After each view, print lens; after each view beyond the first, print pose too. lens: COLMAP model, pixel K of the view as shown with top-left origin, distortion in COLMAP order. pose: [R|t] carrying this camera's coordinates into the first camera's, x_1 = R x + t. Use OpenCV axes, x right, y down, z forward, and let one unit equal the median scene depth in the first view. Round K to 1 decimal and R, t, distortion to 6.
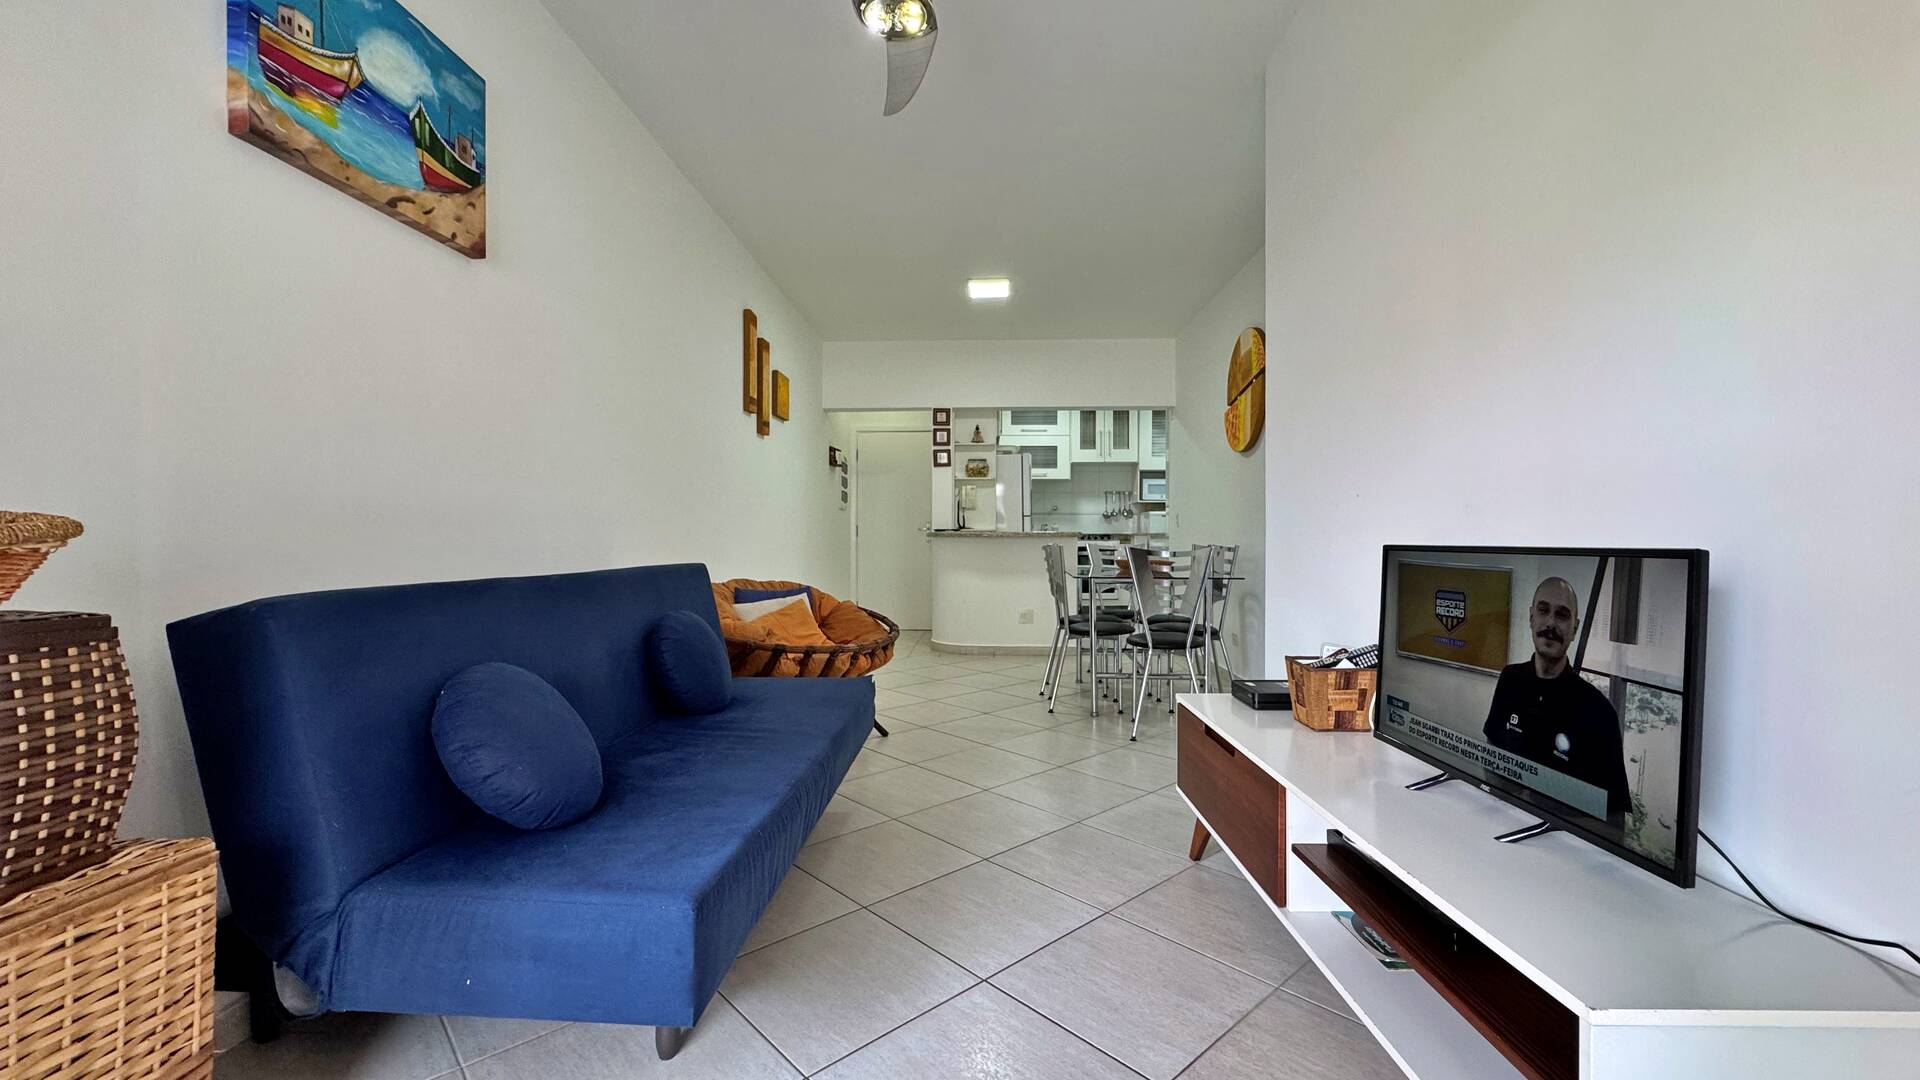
lens RADIAL K [[763.3, 0, 962.4], [0, 763.3, 542.8], [0, 0, 1]] dist [-0.001816, -0.000355]
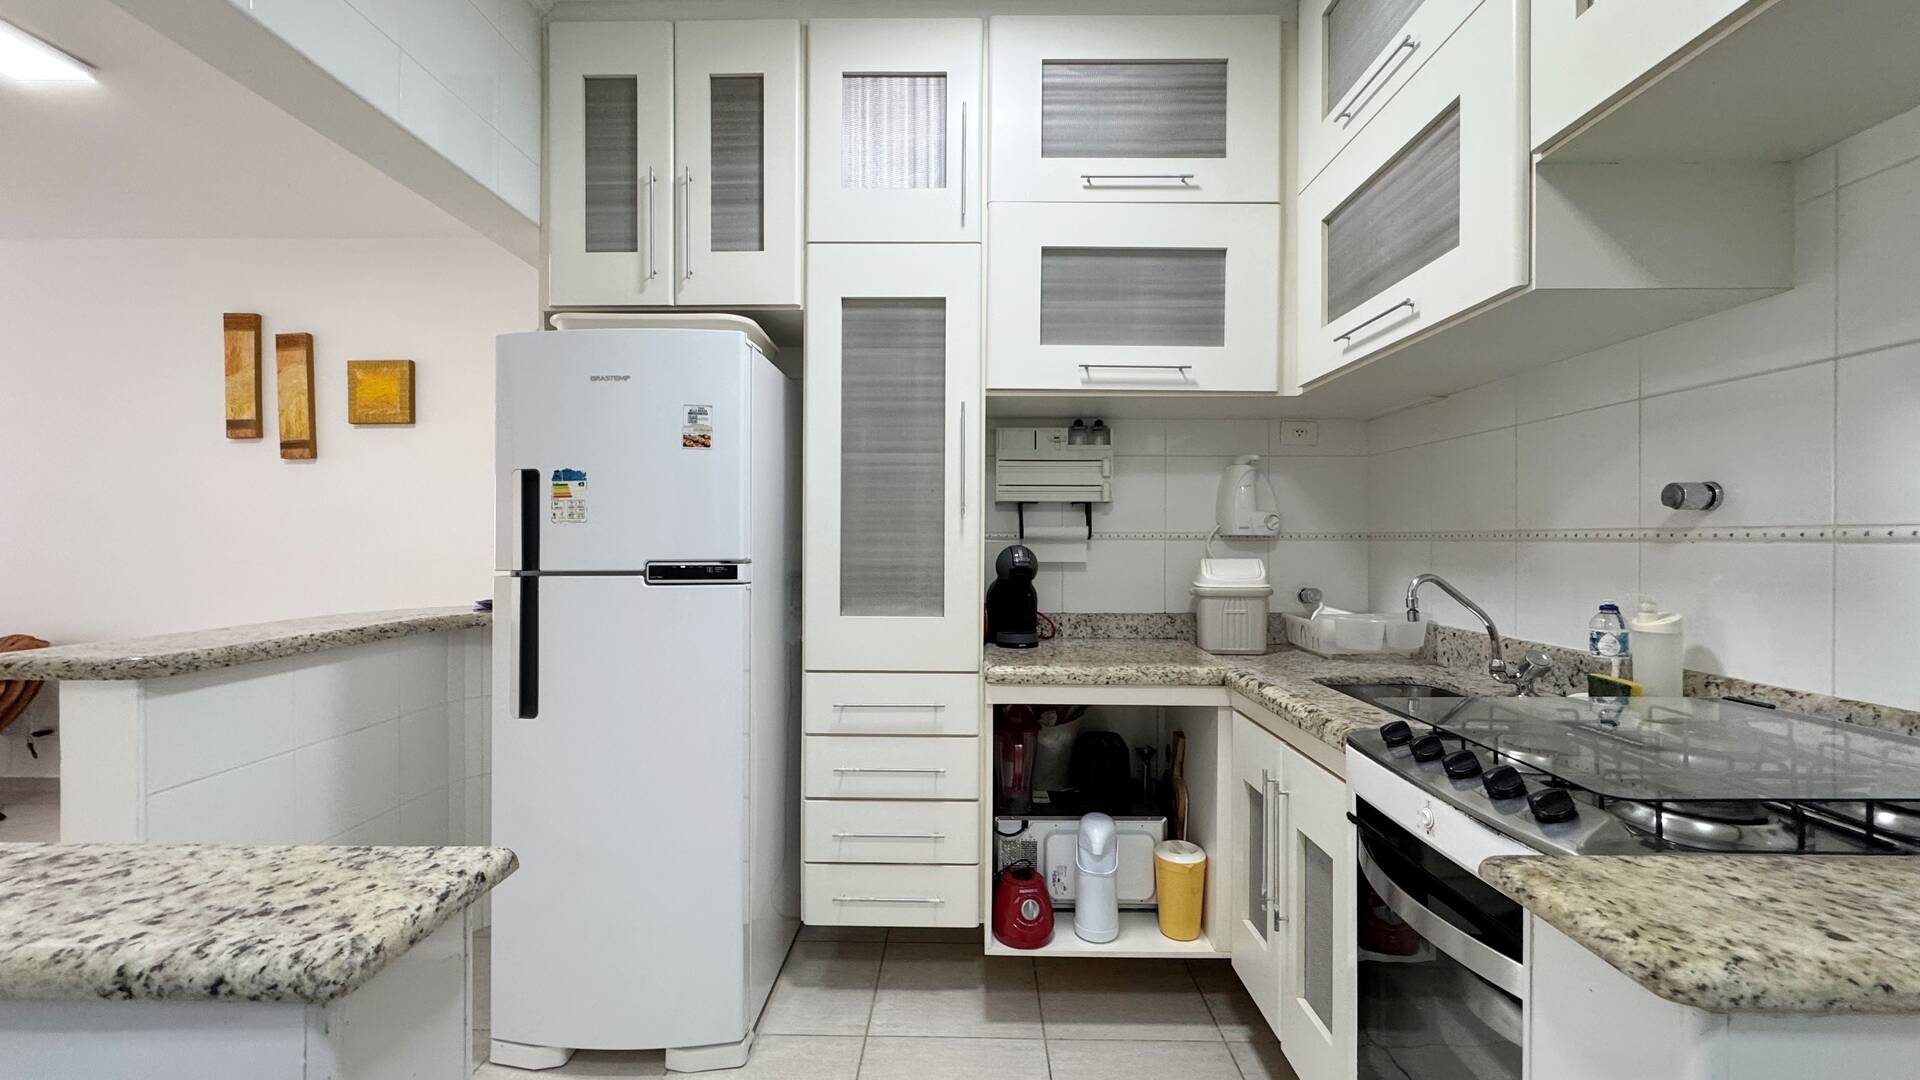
lens RADIAL K [[763.3, 0, 956.9], [0, 763.3, 541.2], [0, 0, 1]] dist [-0.001816, -0.000355]
pose [[0.017889, 0.001494, -0.999839, 0.364302], [-0.011331, 0.999935, 0.001292, -0.049766], [0.999776, 0.011307, 0.017905, 1.191714]]
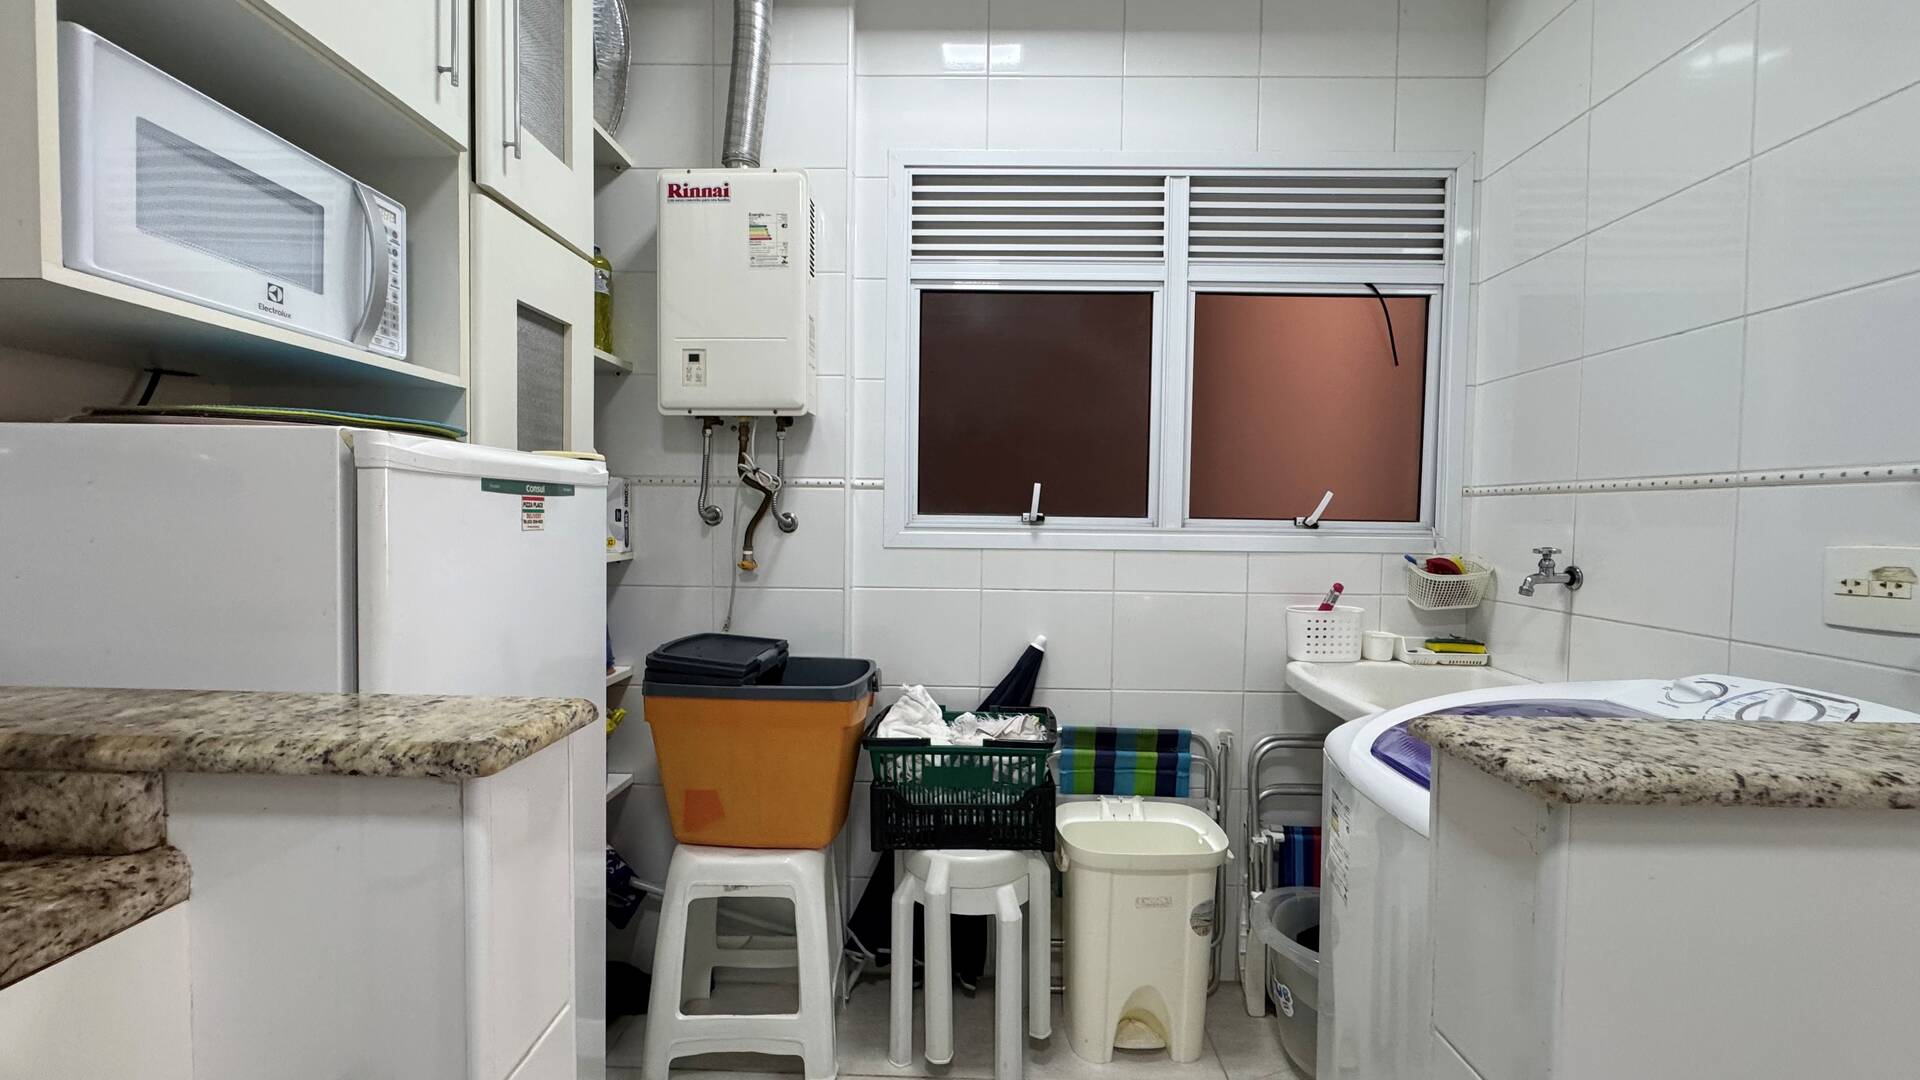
lens RADIAL K [[763.3, 0, 962.5], [0, 763.3, 545.9], [0, 0, 1]] dist [-0.001816, -0.000355]
pose [[-0.006787, -0.043535, 0.999029, 0.200793], [-0.008328, 0.999020, 0.043478, -0.040995], [-0.999942, -0.008025, -0.007143, 1.202429]]
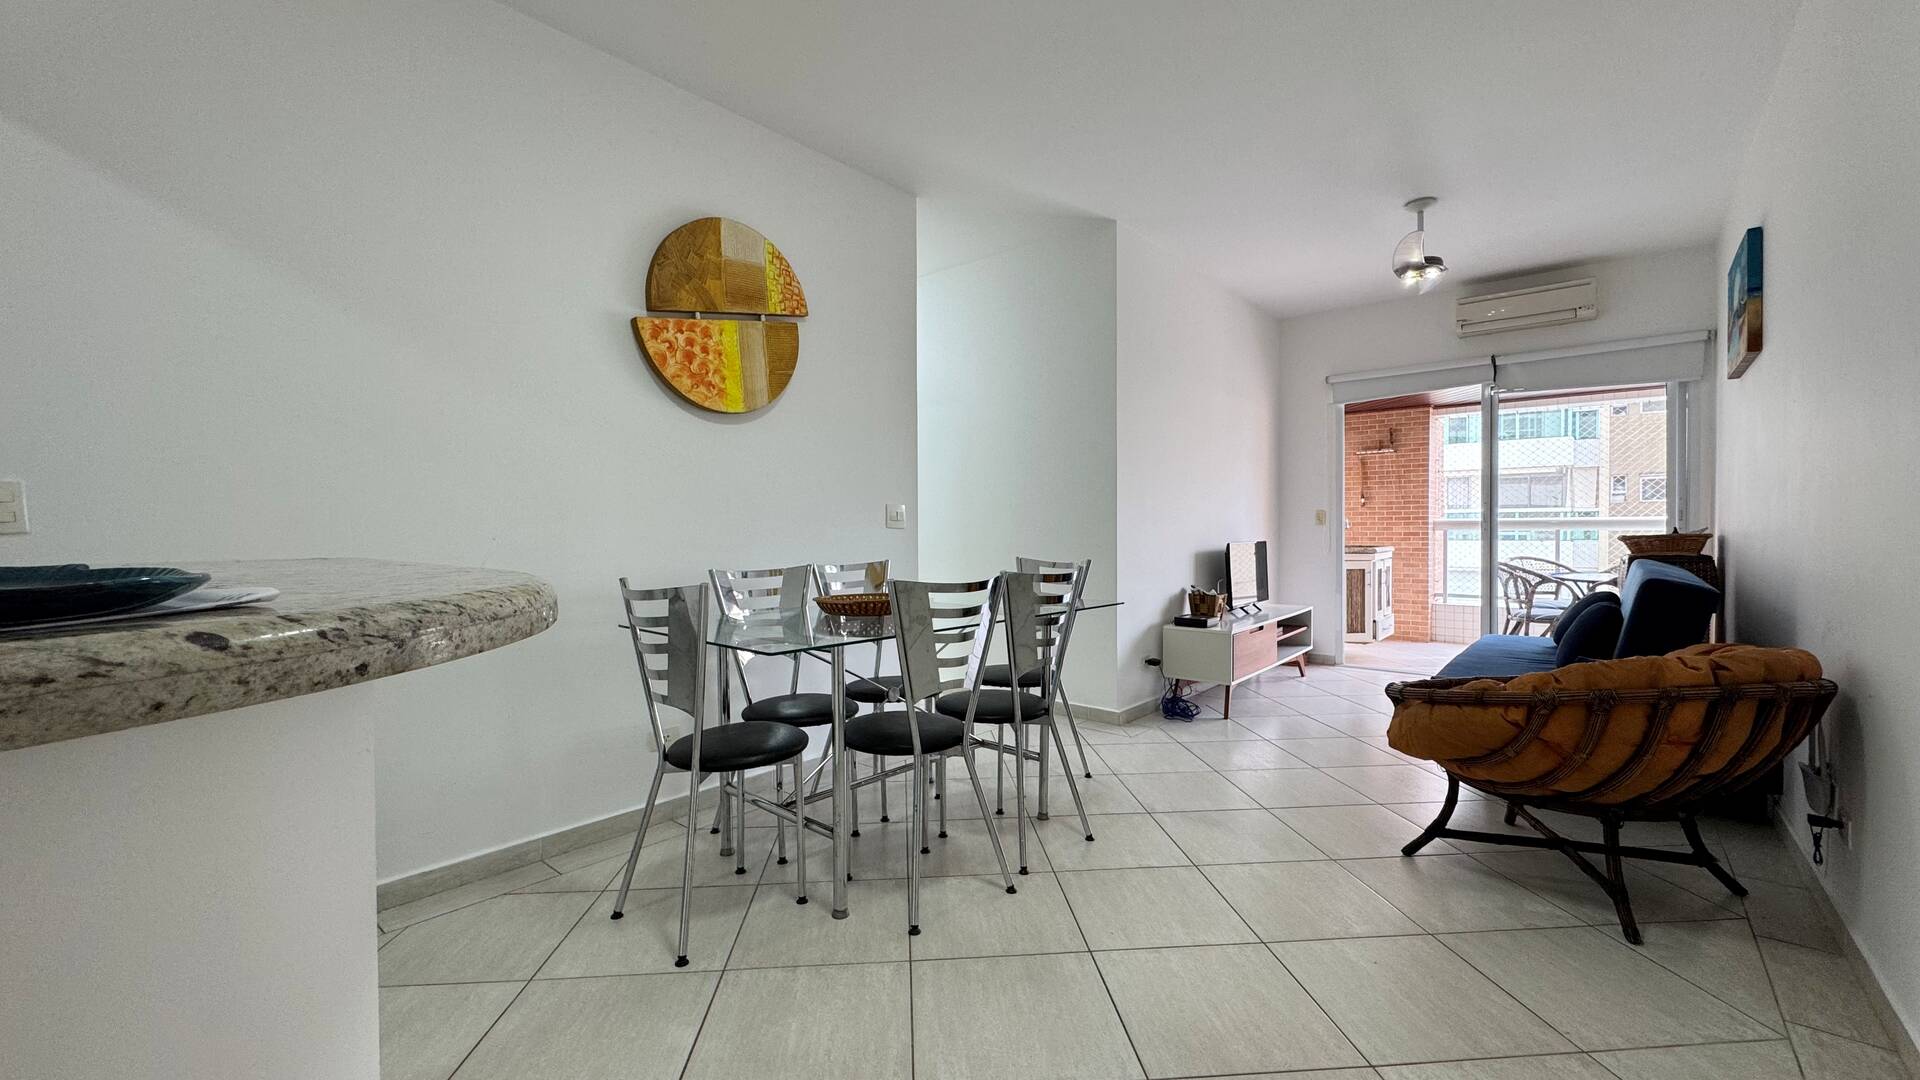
lens RADIAL K [[763.3, 0, 958.5], [0, 763.3, 540.6], [0, 0, 1]] dist [-0.001816, -0.000355]
pose [[-0.780808, -0.006661, 0.624736, -0.116085], [0.009316, 0.999708, 0.022303, -0.020704], [-0.624702, 0.023235, -0.780517, 0.973561]]
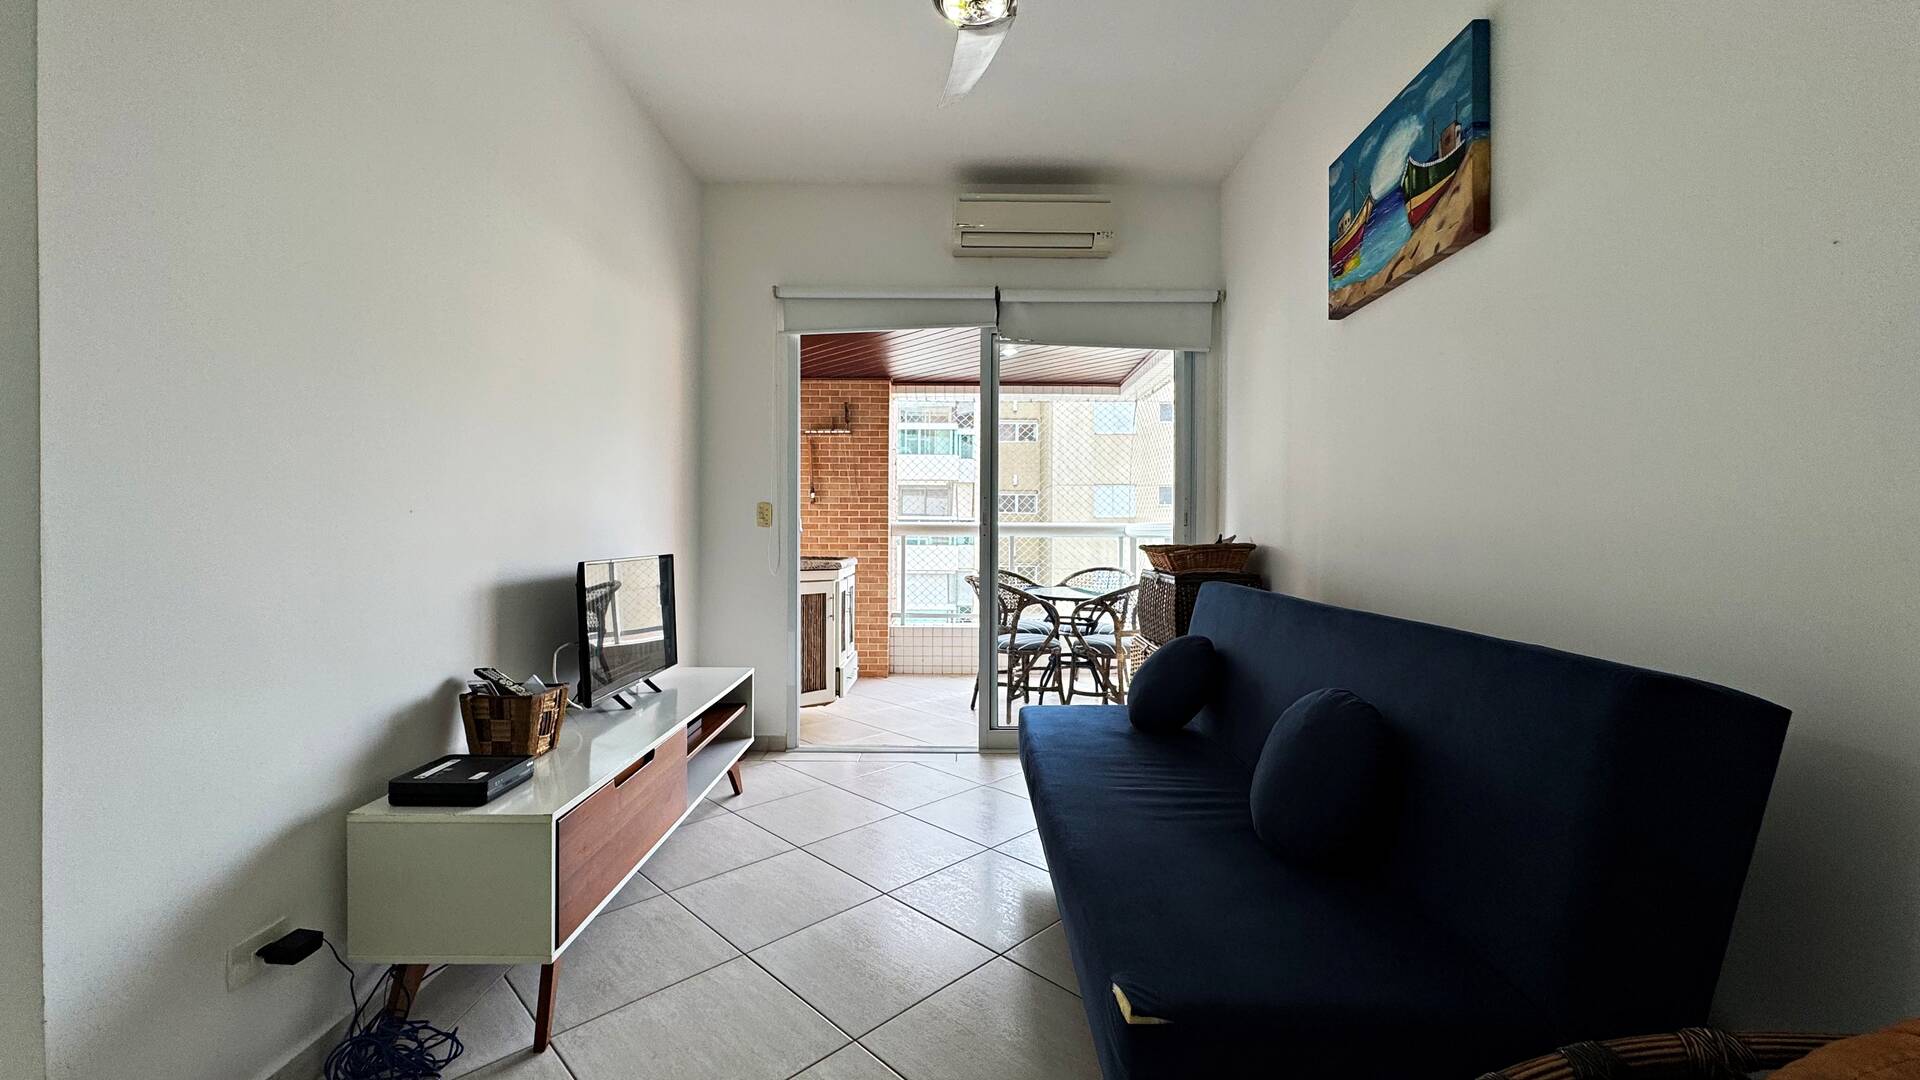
lens RADIAL K [[763.3, 0, 958.8], [0, 763.3, 542.0], [0, 0, 1]] dist [-0.001816, -0.000355]
pose [[-0.999435, -0.006891, -0.032899, -0.013932], [-0.007559, 0.999767, 0.020227, -0.016062], [0.032752, 0.020465, -0.999254, 0.579422]]
